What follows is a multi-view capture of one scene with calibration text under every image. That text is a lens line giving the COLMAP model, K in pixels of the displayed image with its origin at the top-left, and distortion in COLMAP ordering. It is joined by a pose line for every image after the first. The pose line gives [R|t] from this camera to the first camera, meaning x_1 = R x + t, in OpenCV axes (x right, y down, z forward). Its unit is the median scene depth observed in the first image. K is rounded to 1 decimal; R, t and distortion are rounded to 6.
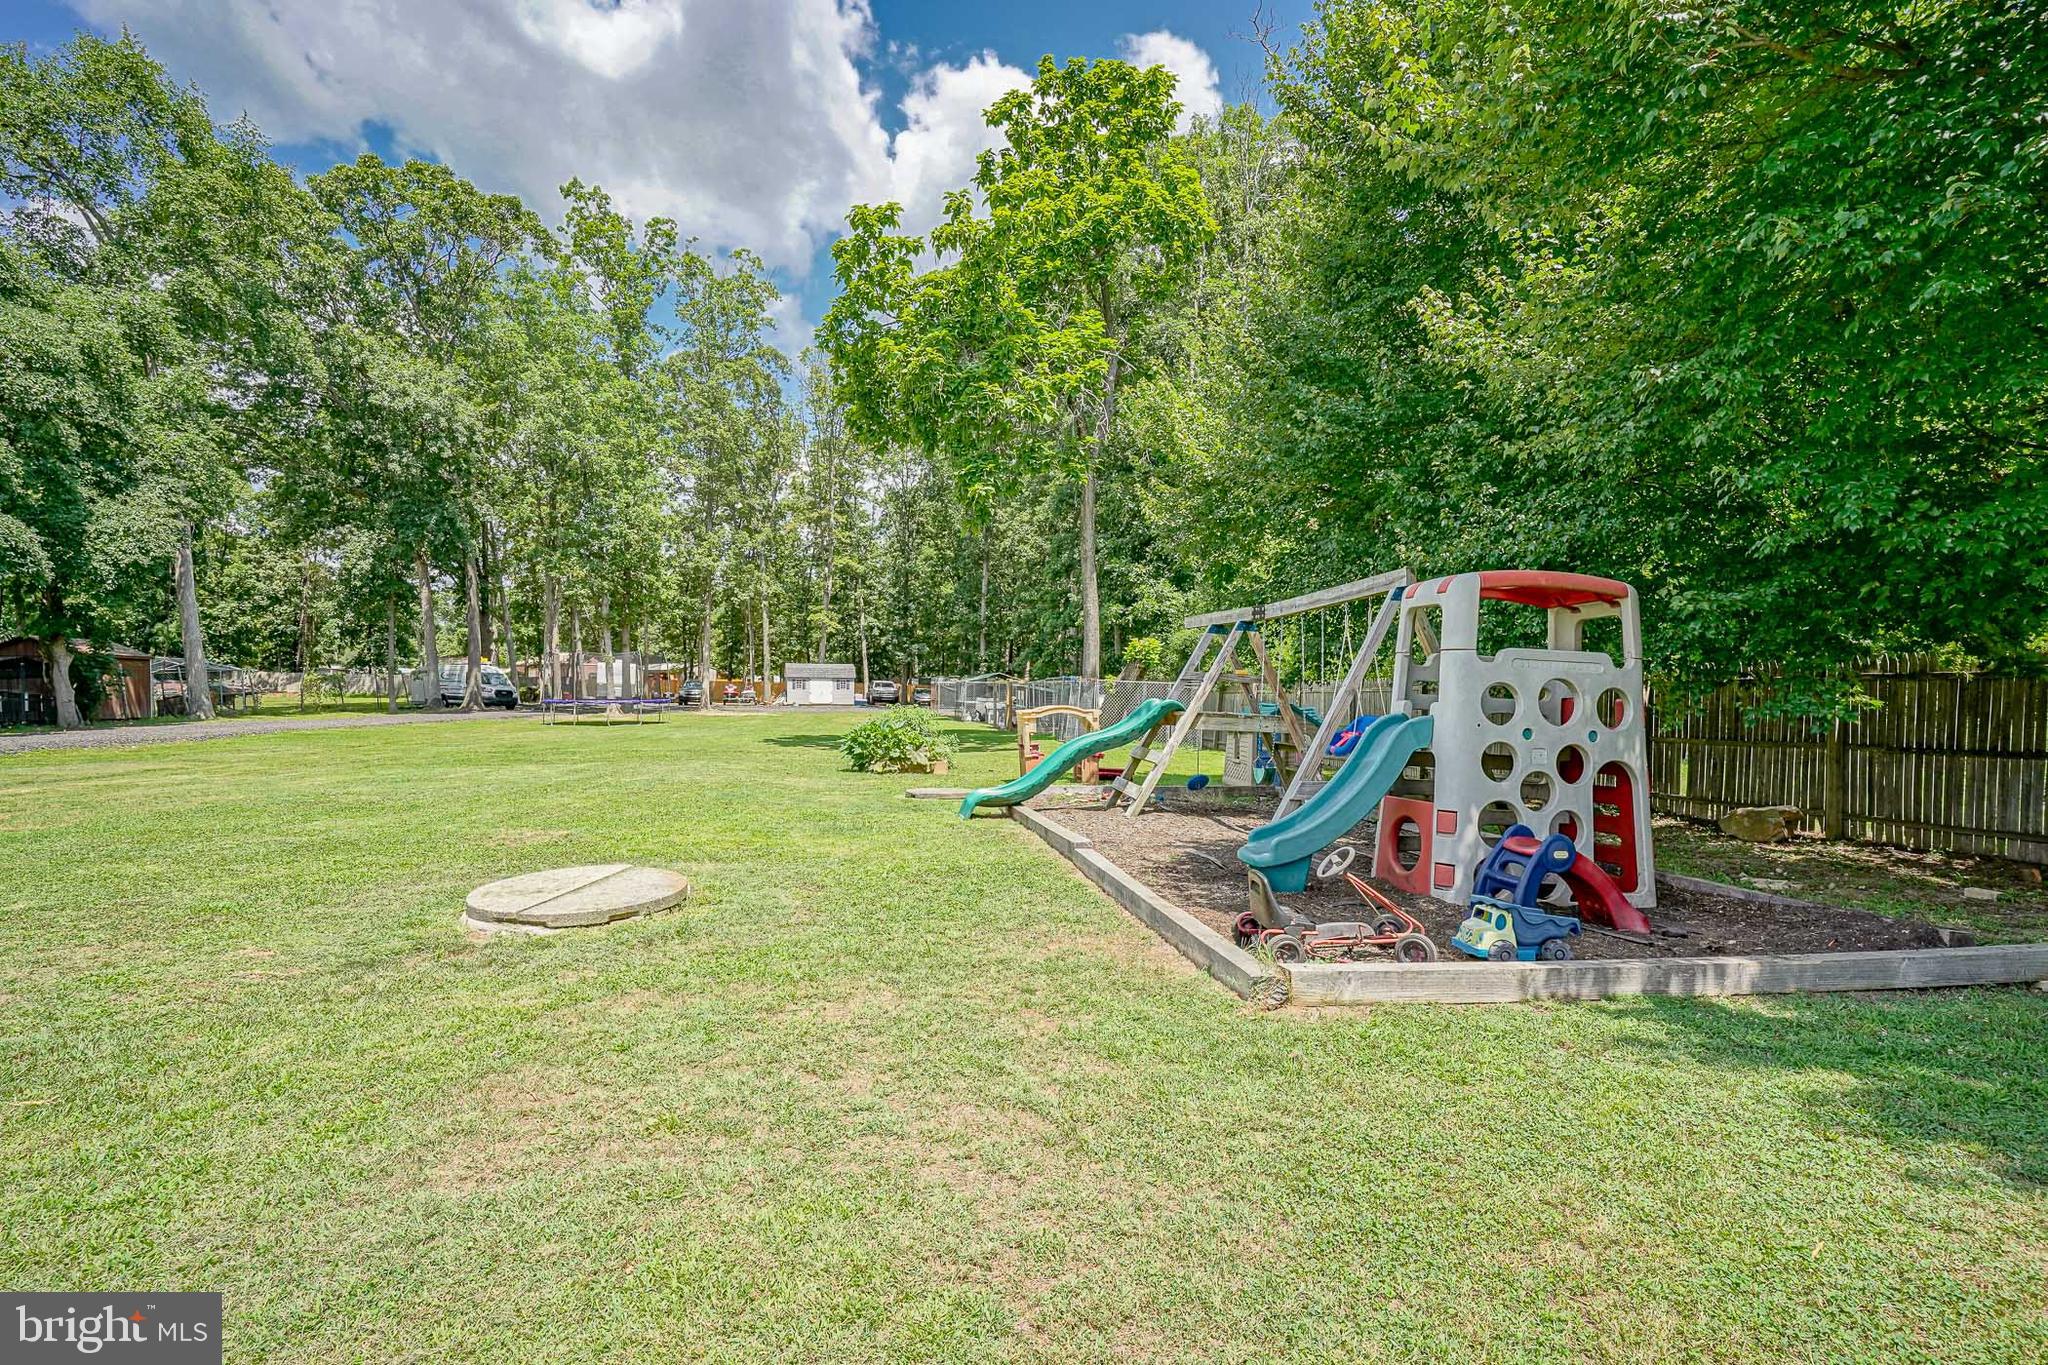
lens RADIAL K [[975.2, 0, 1030.7], [0, 975.2, 682.4], [0, 0, 1]] dist [-0.009369, 0.004807]
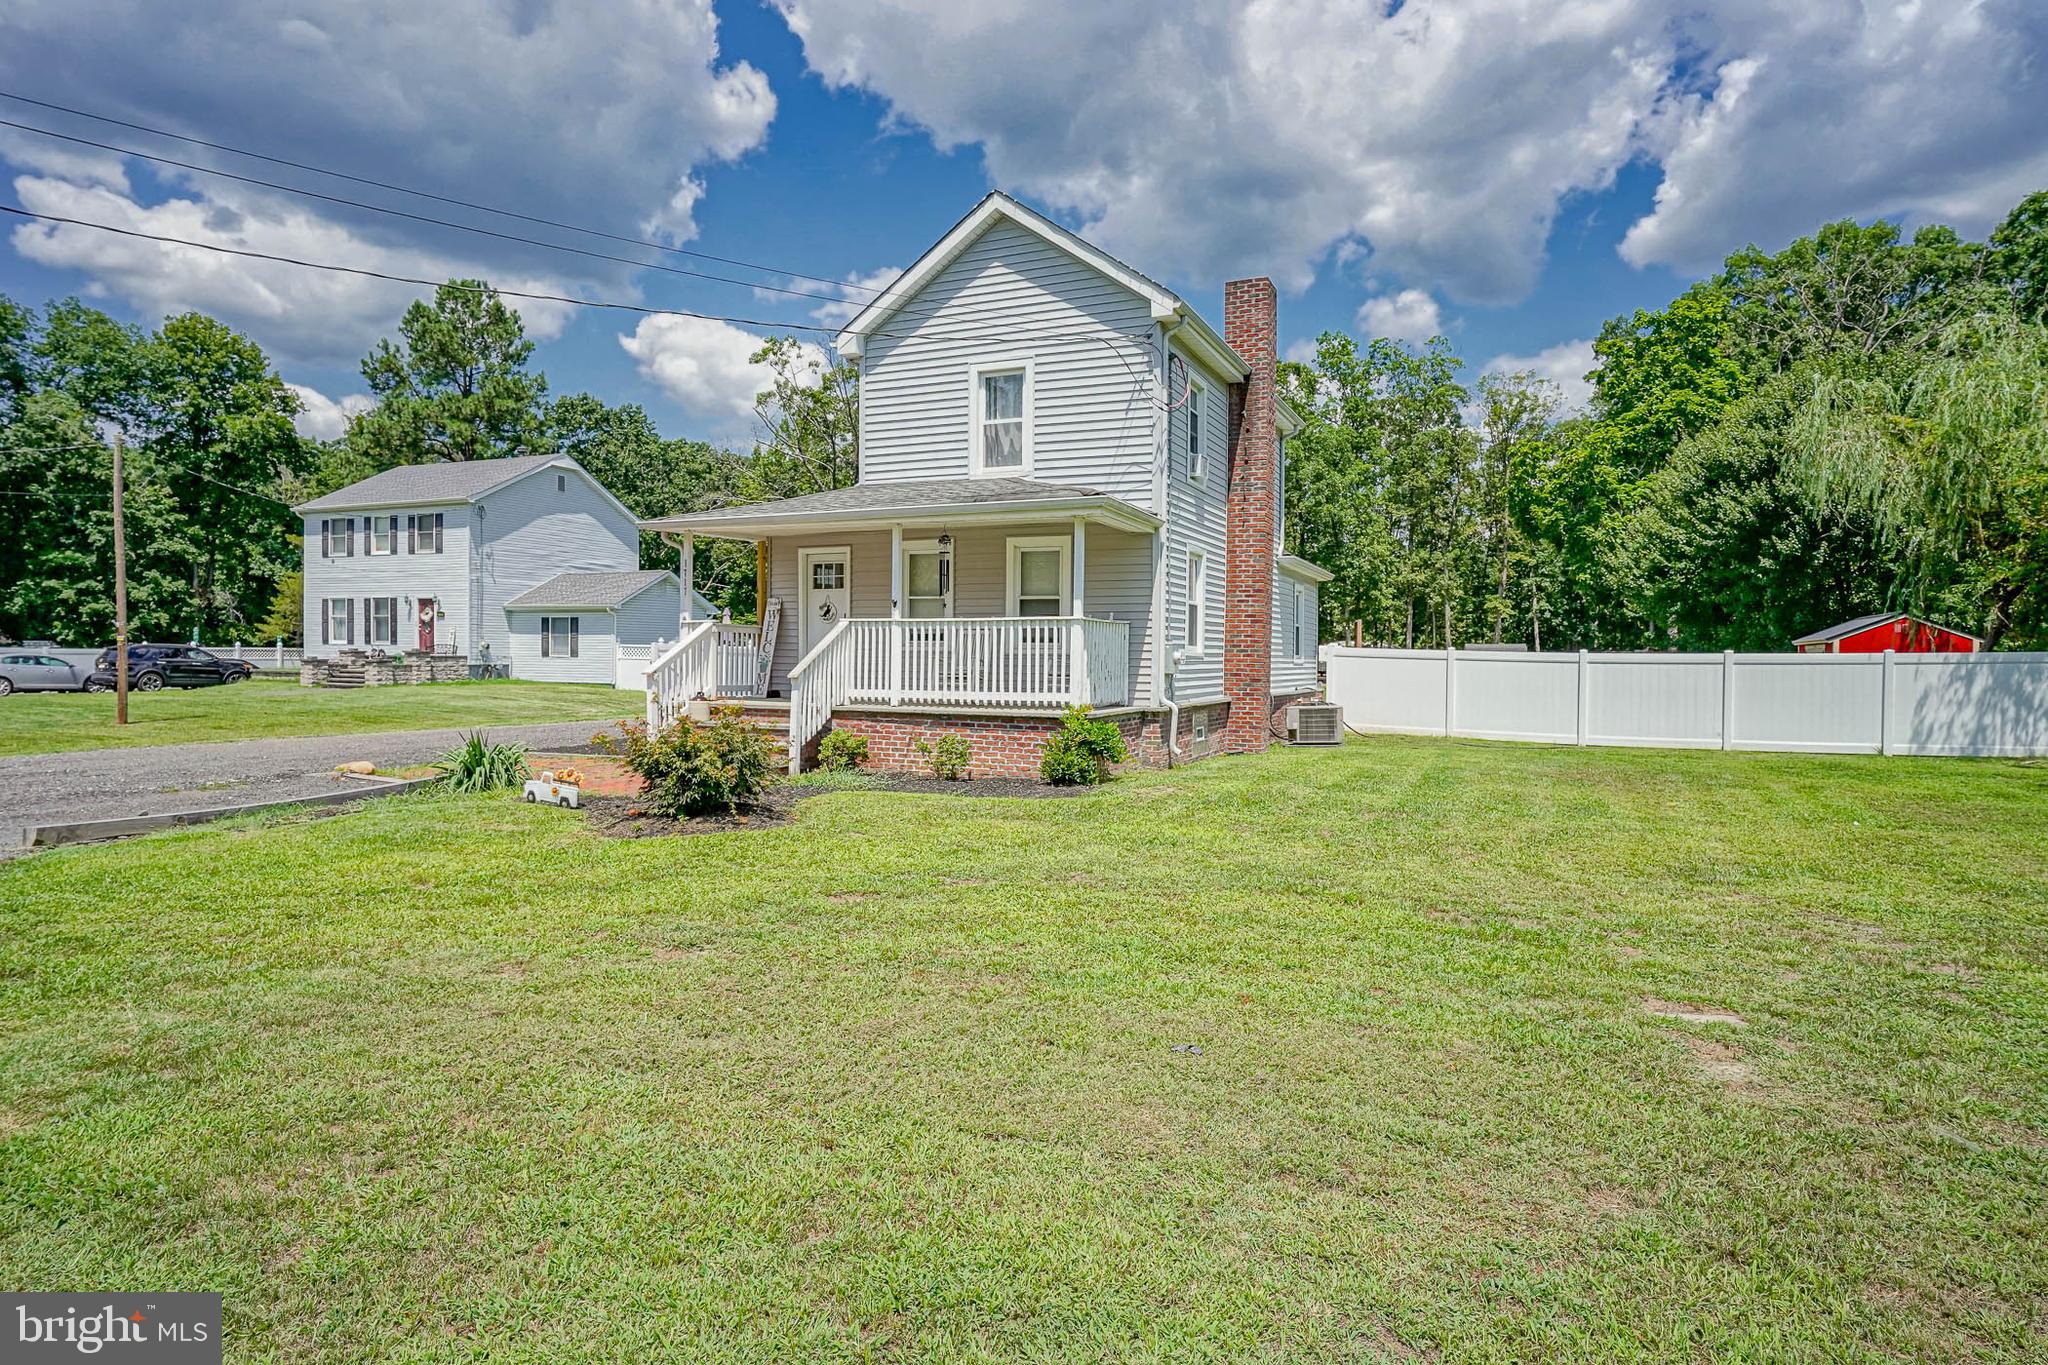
lens RADIAL K [[1174.3, 0, 1025.5], [0, 1174.3, 671.9], [0, 0, 1]] dist [0.005209, 0.000234]
pose [[0.832214, -0.001894, -0.554451, 0.102412], [0.010756, 0.999861, 0.012729, -0.010156], [0.554350, -0.016557, 0.832119, -0.518185]]
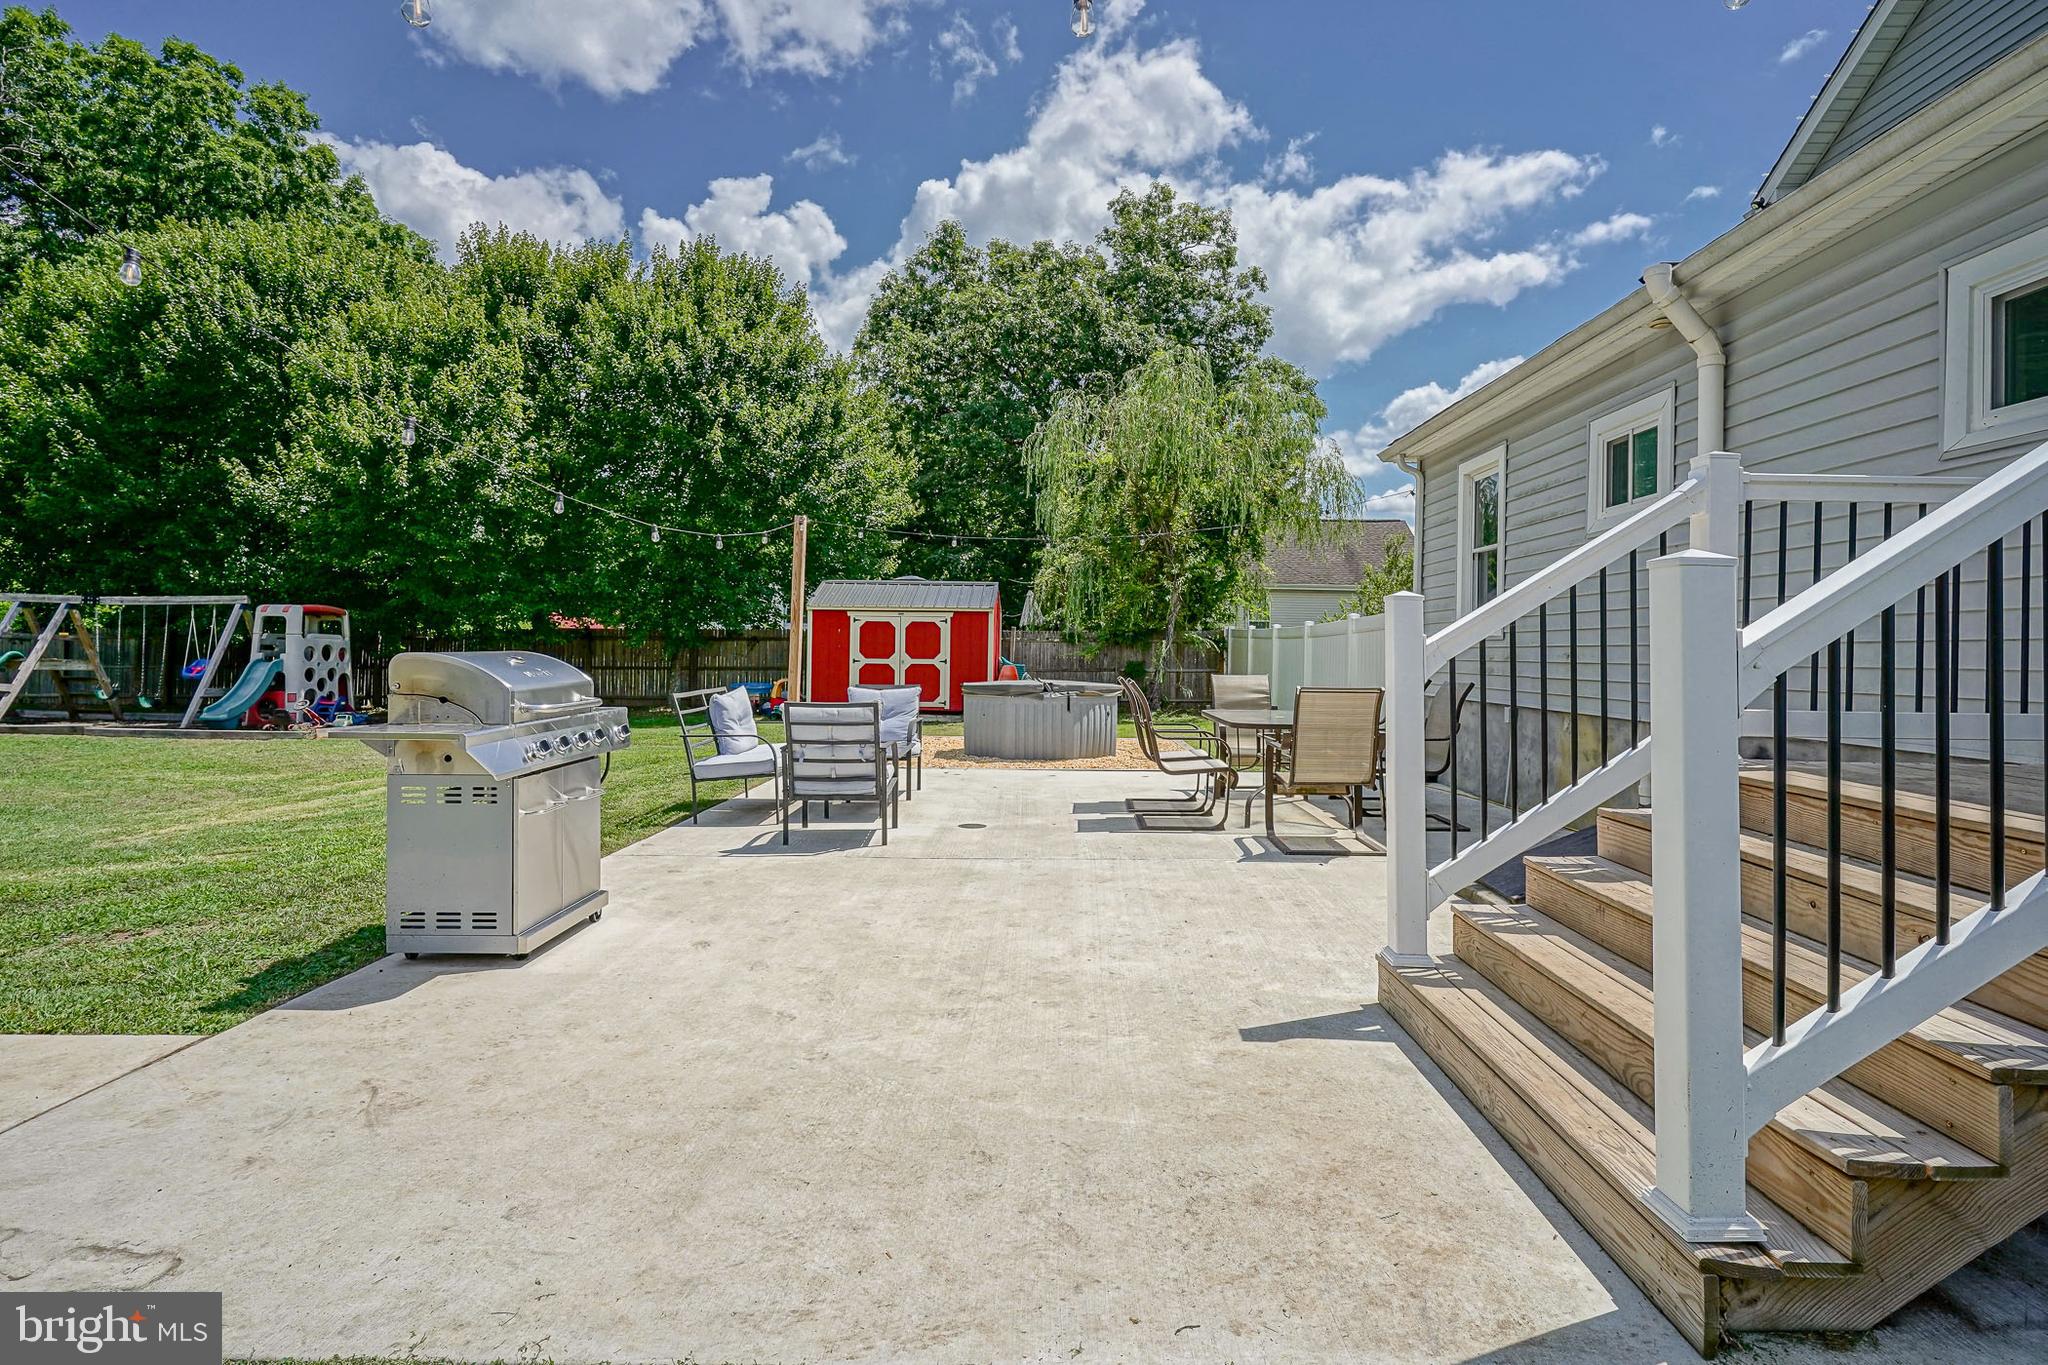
lens RADIAL K [[990.0, 0, 1060.2], [0, 990.0, 639.0], [0, 0, 1]] dist [0.001545, 0.000380]
pose [[0.164885, -0.003521, 0.986307, -0.173680], [-0.024009, 0.999683, 0.007582, -0.008207], [-0.986021, -0.024931, 0.164748, -0.140489]]
